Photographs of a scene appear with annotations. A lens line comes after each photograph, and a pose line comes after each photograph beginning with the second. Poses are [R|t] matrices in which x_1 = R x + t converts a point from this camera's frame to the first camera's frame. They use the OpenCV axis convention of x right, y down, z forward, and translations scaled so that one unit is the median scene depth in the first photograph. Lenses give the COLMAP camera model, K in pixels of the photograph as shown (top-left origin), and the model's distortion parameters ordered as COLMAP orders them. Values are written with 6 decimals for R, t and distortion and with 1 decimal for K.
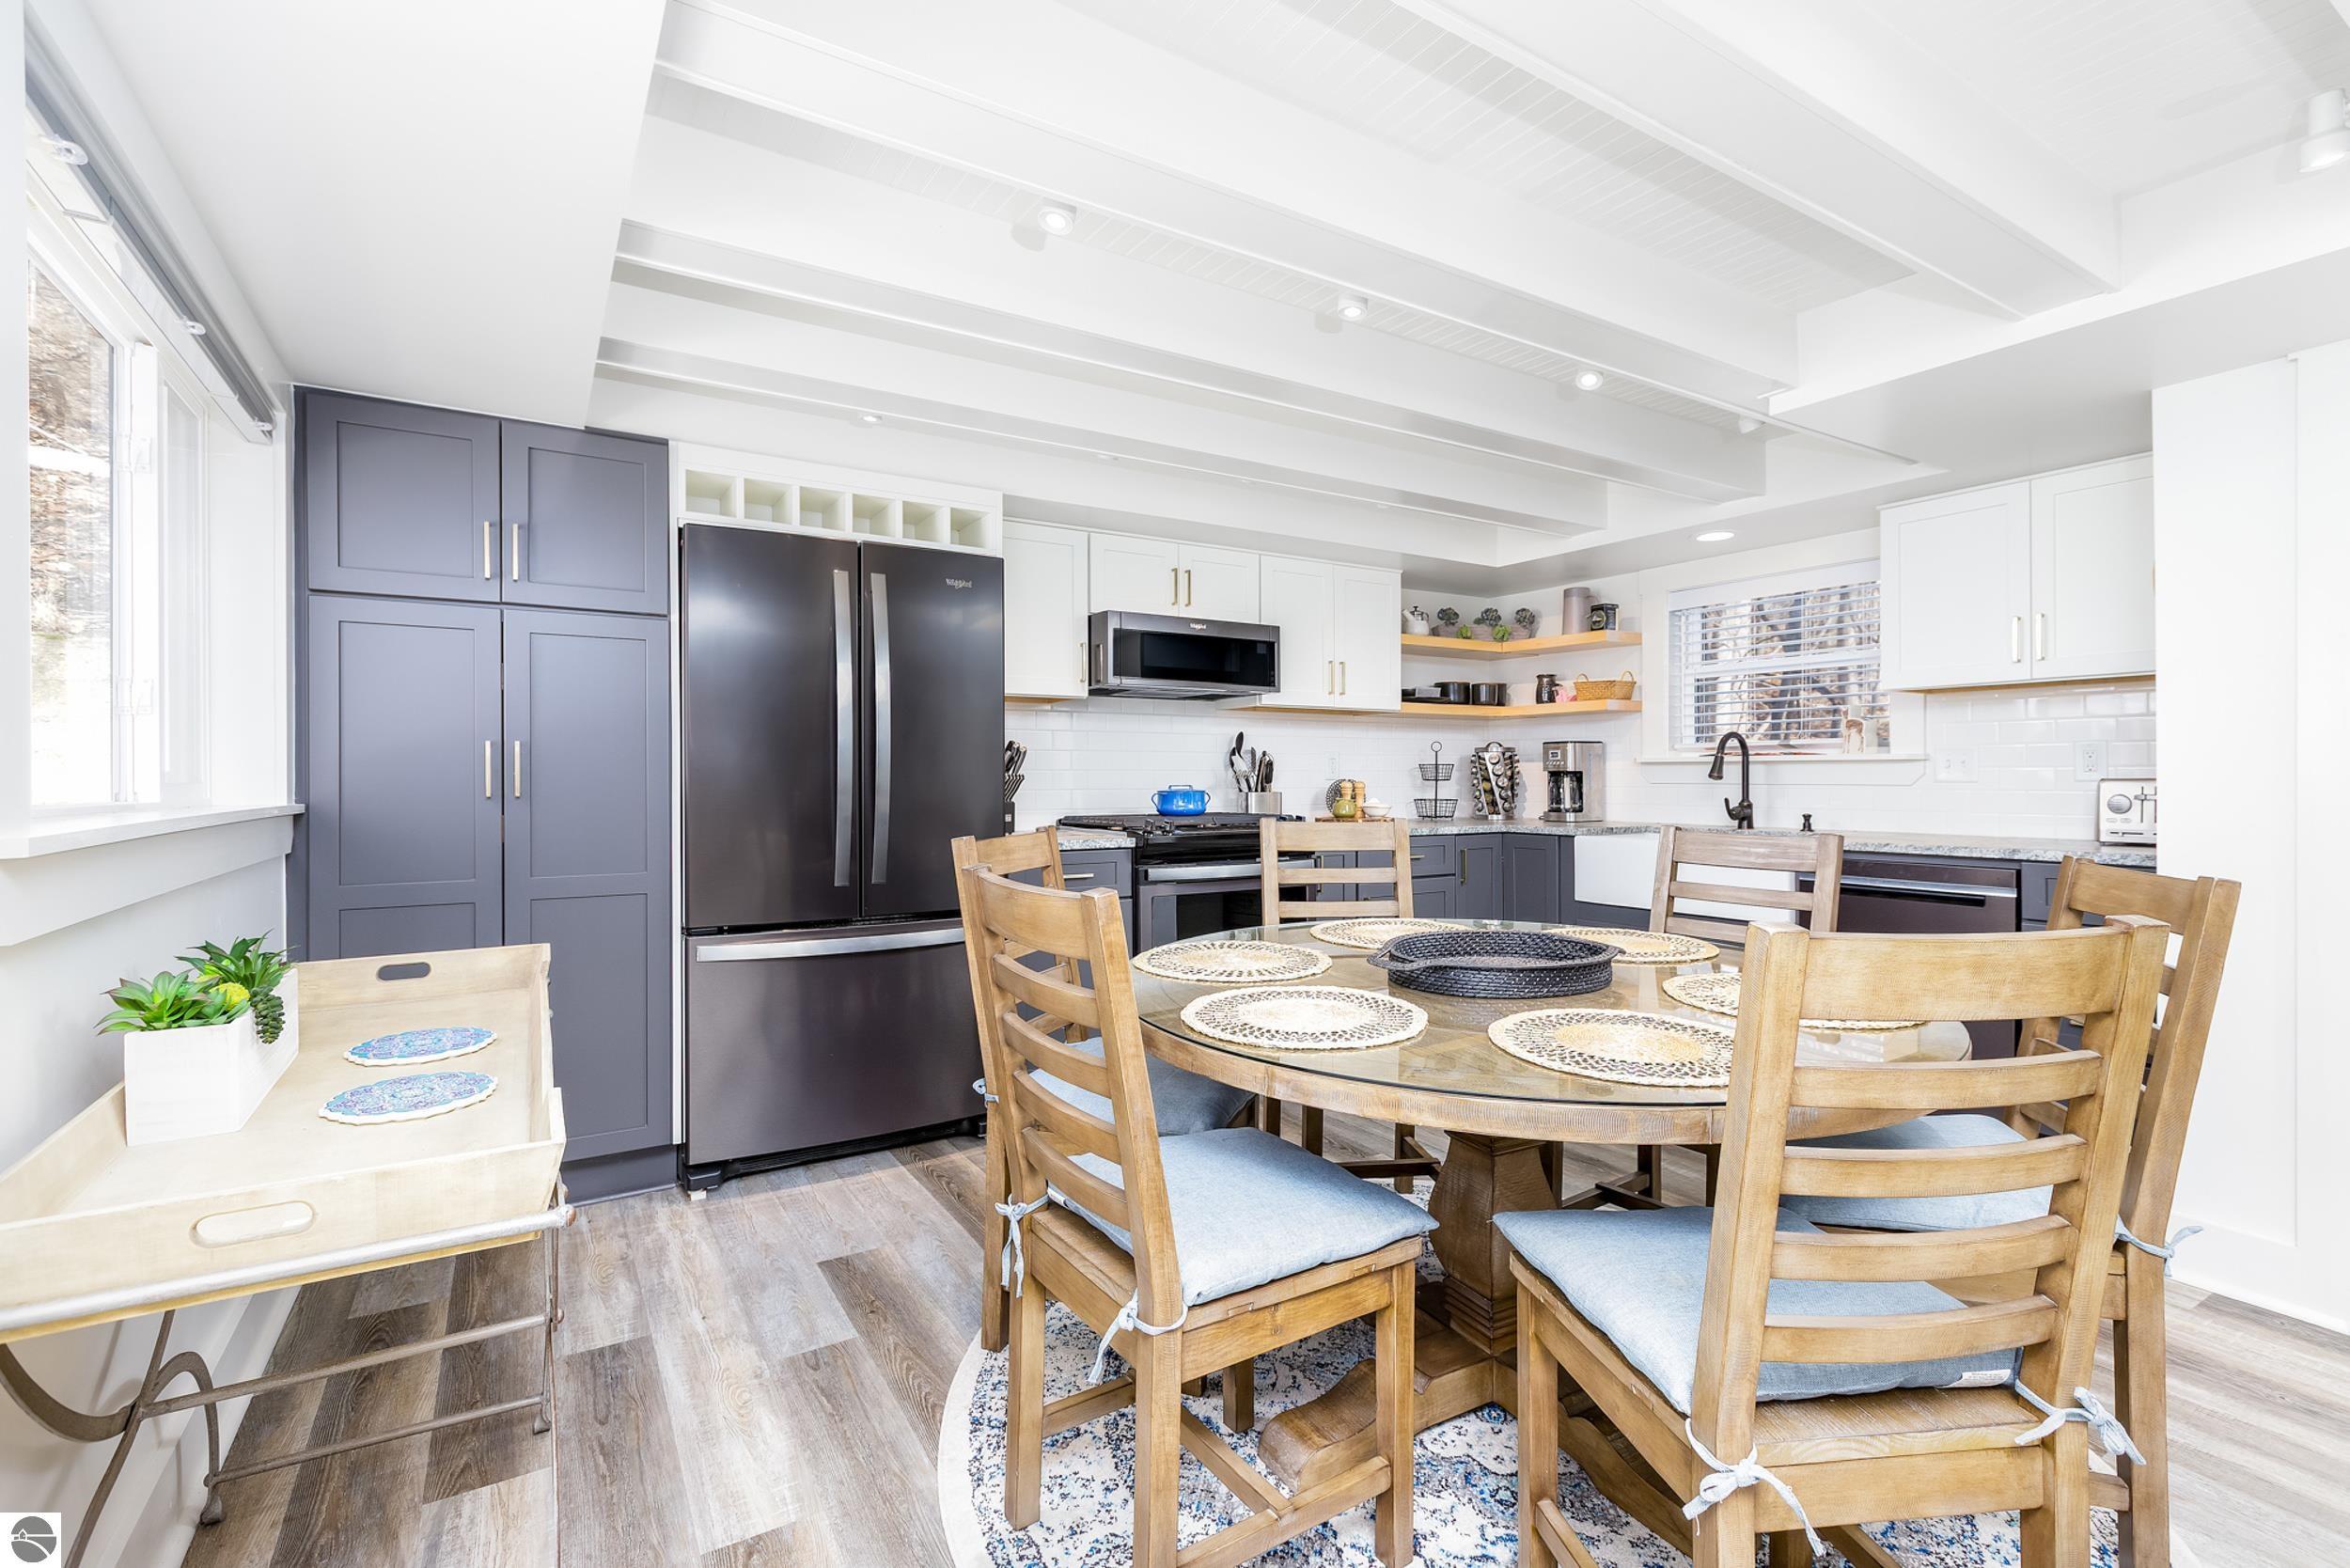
lens RADIAL K [[1066.9, 0, 1175.0], [0, 1066.9, 784.0], [0, 0, 1]] dist [0.001055, -0.000126]
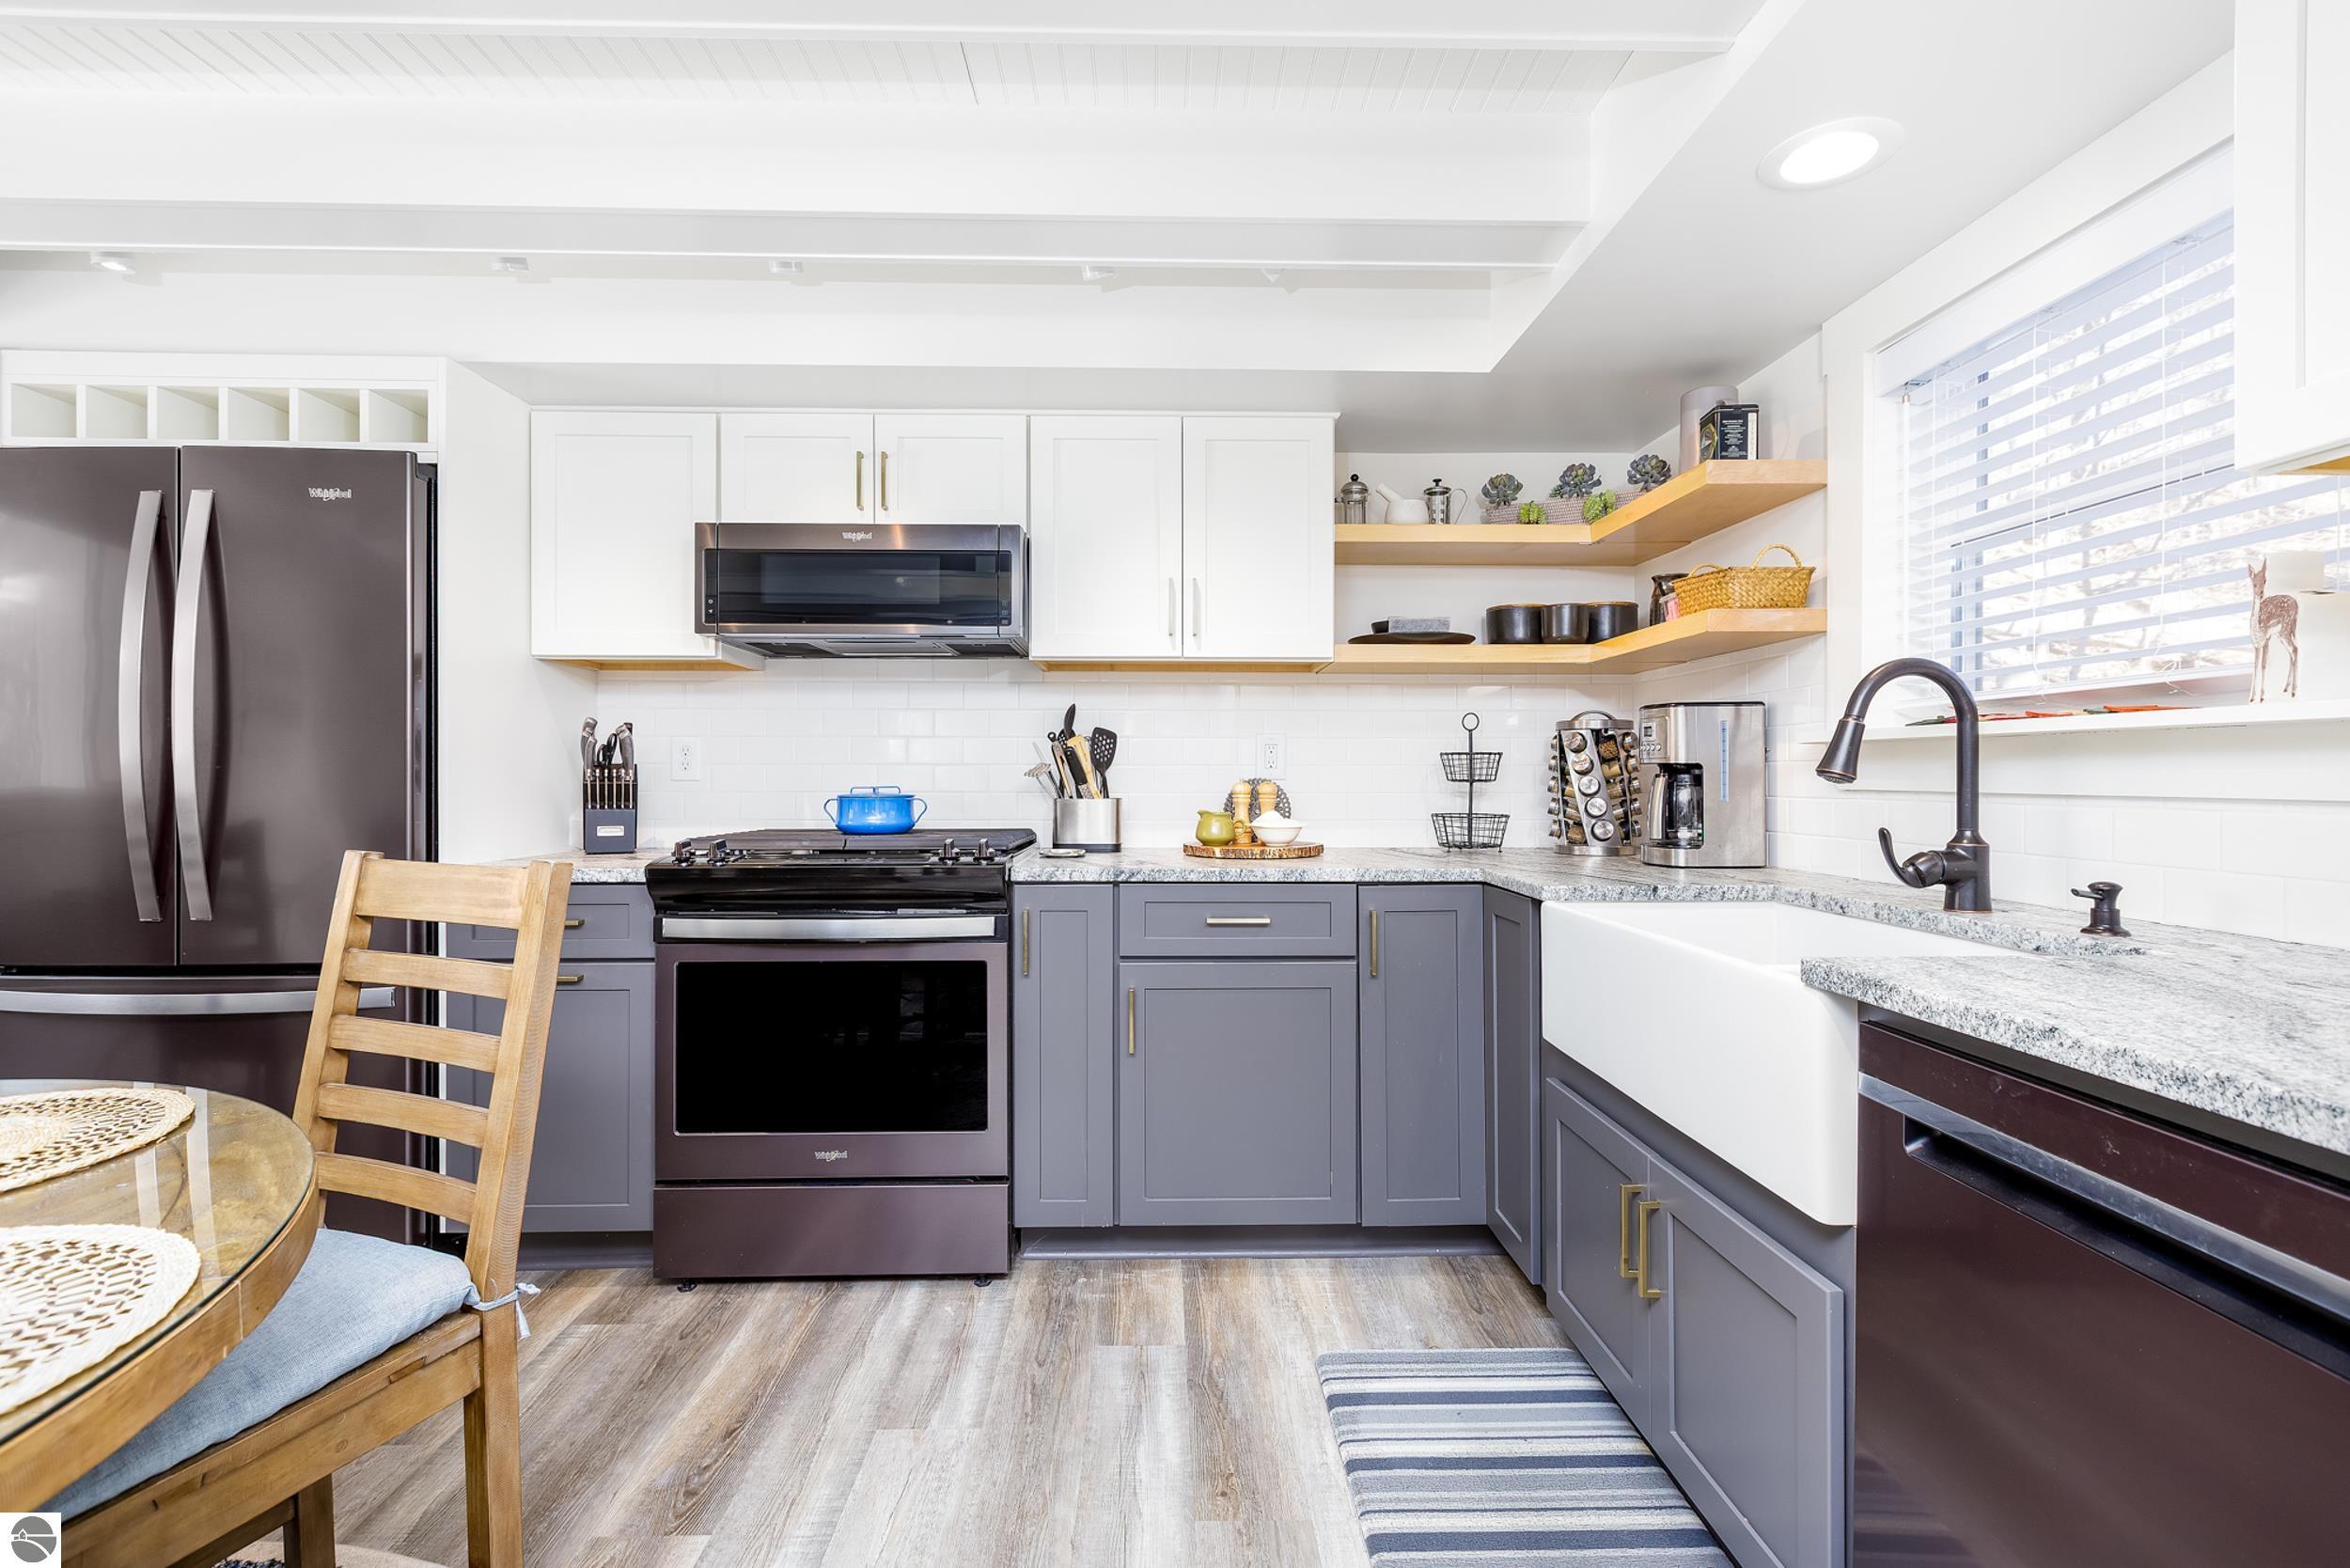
lens RADIAL K [[1066.9, 0, 1175.0], [0, 1066.9, 784.0], [0, 0, 1]] dist [0.001055, -0.000126]
pose [[0.862751, 0.005930, -0.505594, 0.487805], [-0.005554, 0.999982, 0.002252, -0.002814], [0.505598, 0.000865, 0.862769, 0.530442]]
